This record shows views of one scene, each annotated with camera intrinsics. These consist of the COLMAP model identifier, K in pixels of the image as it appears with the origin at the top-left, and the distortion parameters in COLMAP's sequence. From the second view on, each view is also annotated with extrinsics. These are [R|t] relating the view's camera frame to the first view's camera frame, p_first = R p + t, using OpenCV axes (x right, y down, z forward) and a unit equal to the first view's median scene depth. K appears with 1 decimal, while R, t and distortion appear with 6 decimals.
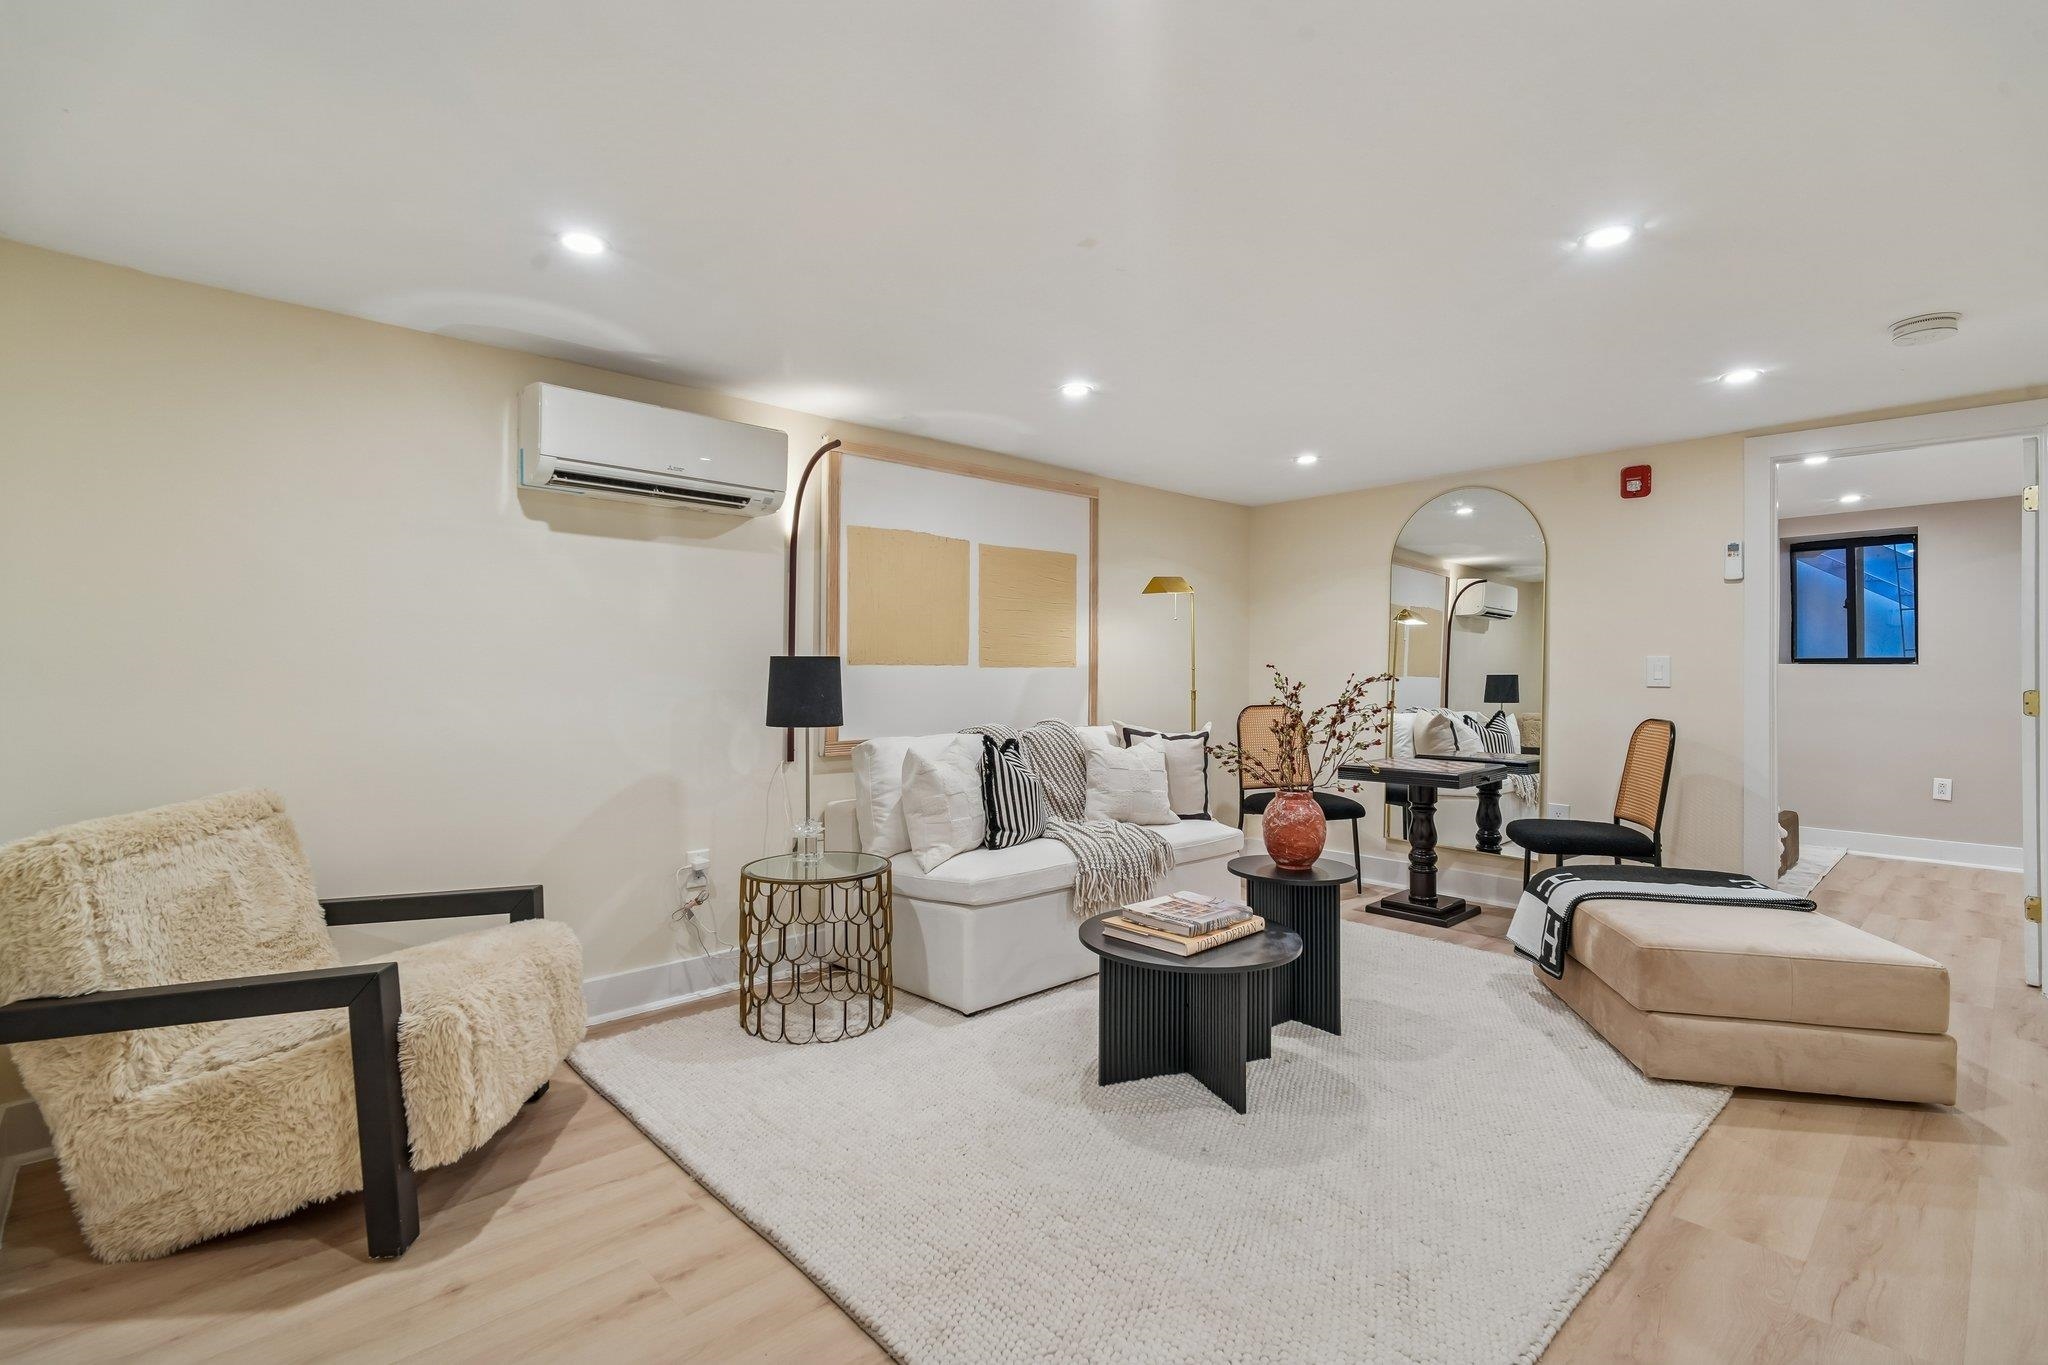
lens RADIAL K [[954.5, 0, 1024.4], [0, 954.5, 664.5], [0, 0, 1]] dist [0.000026, -0.004389]
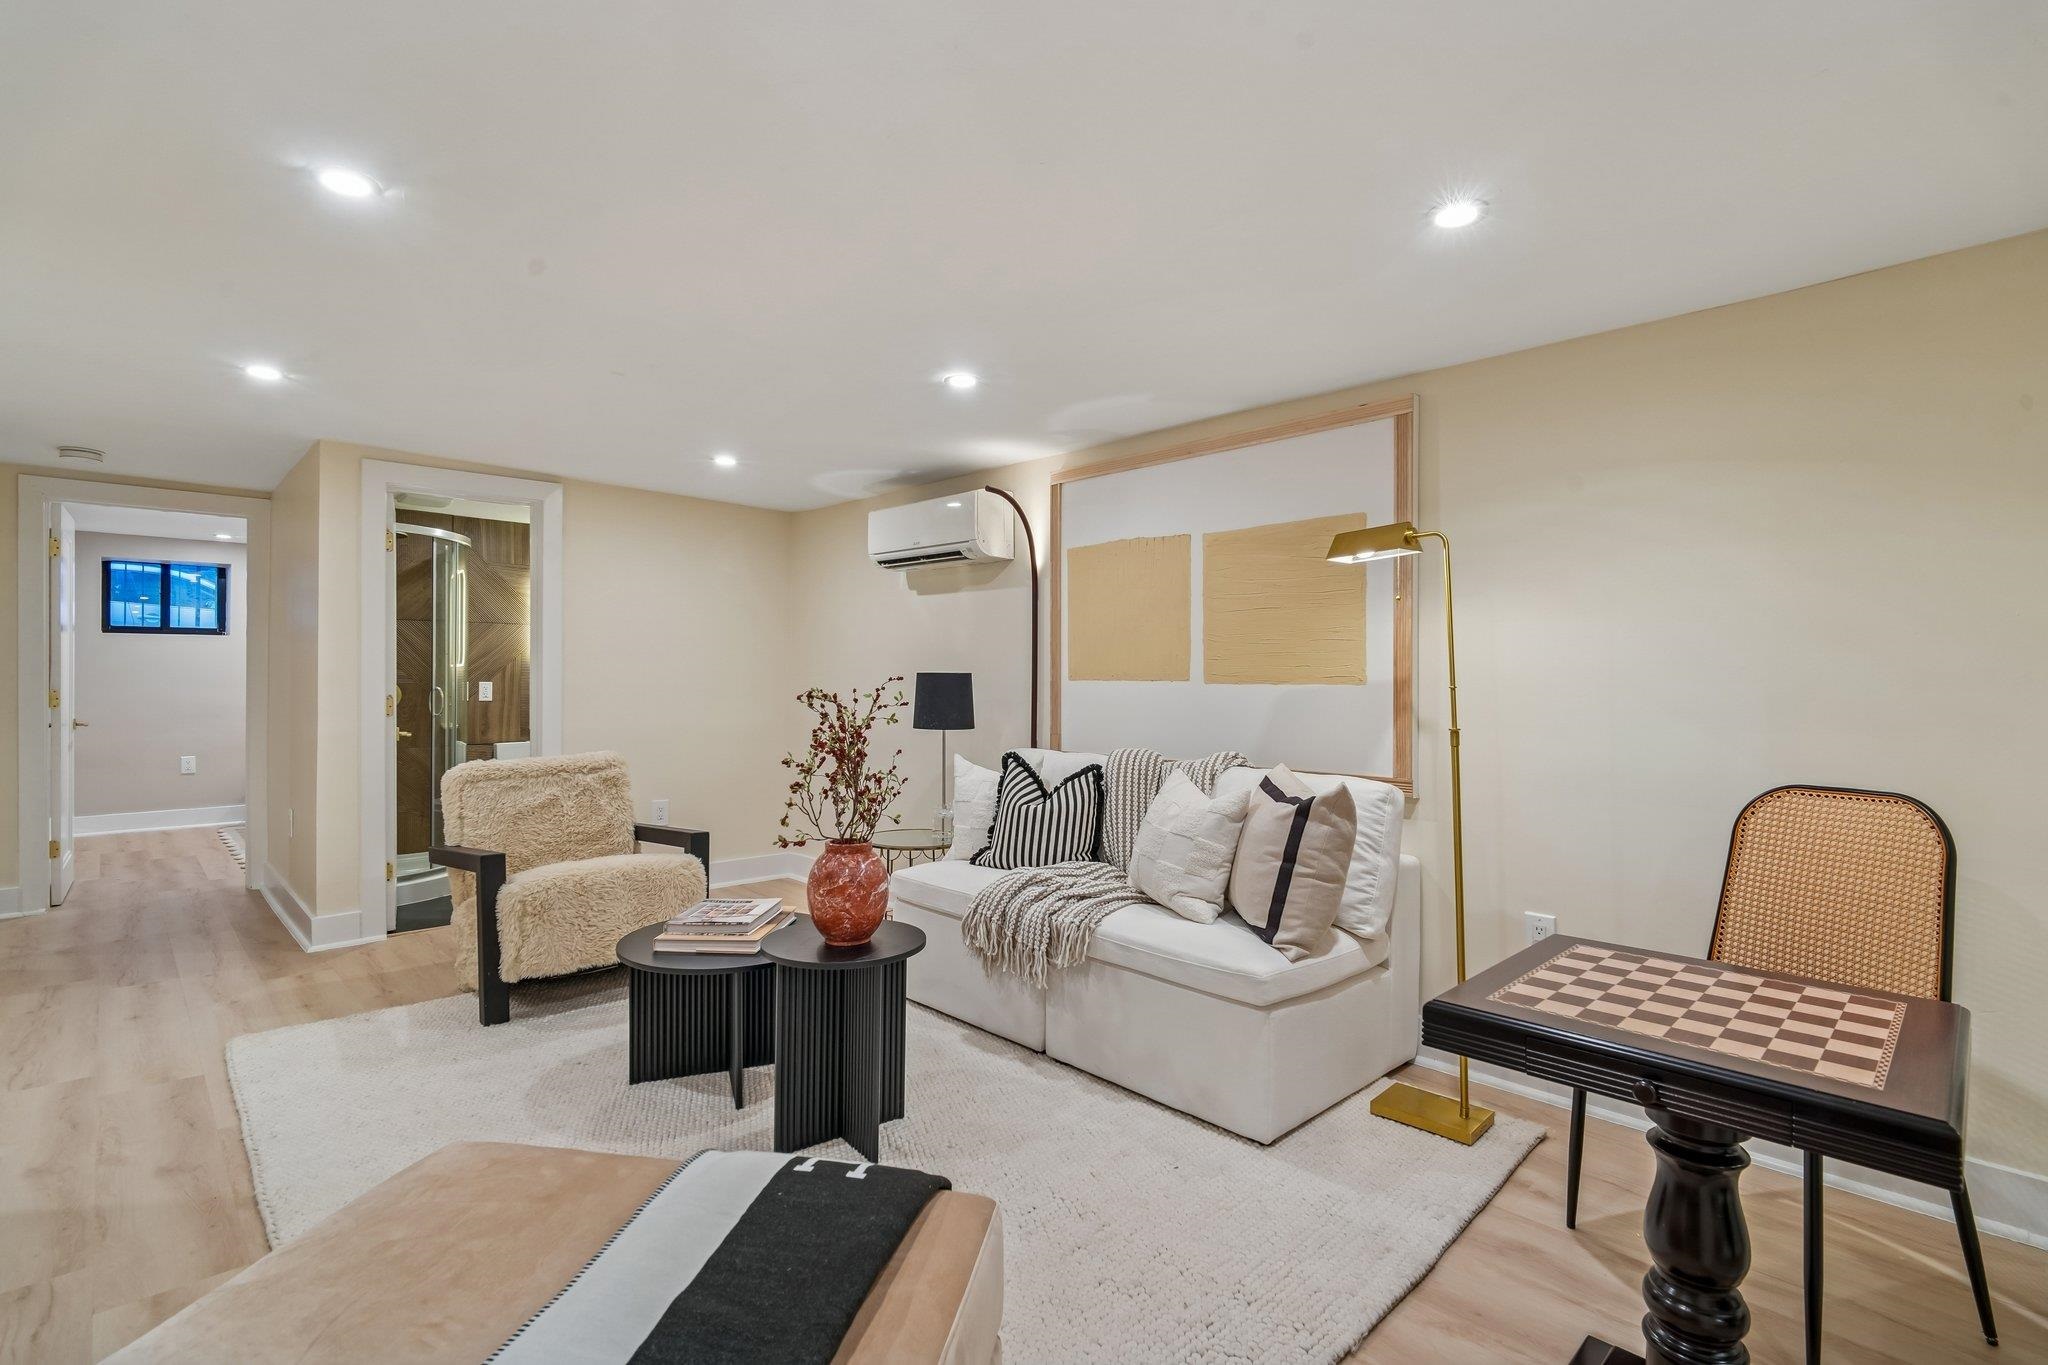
lens RADIAL K [[953.3, 0, 1020.9], [0, 953.3, 685.6], [0, 0, 1]] dist [-0.003081, -0.001423]
pose [[0.012738, 0.001501, -0.999918, 0.785971], [-0.003392, 0.999993, 0.001458, 0.003517], [0.999913, 0.003373, 0.012743, 0.845377]]
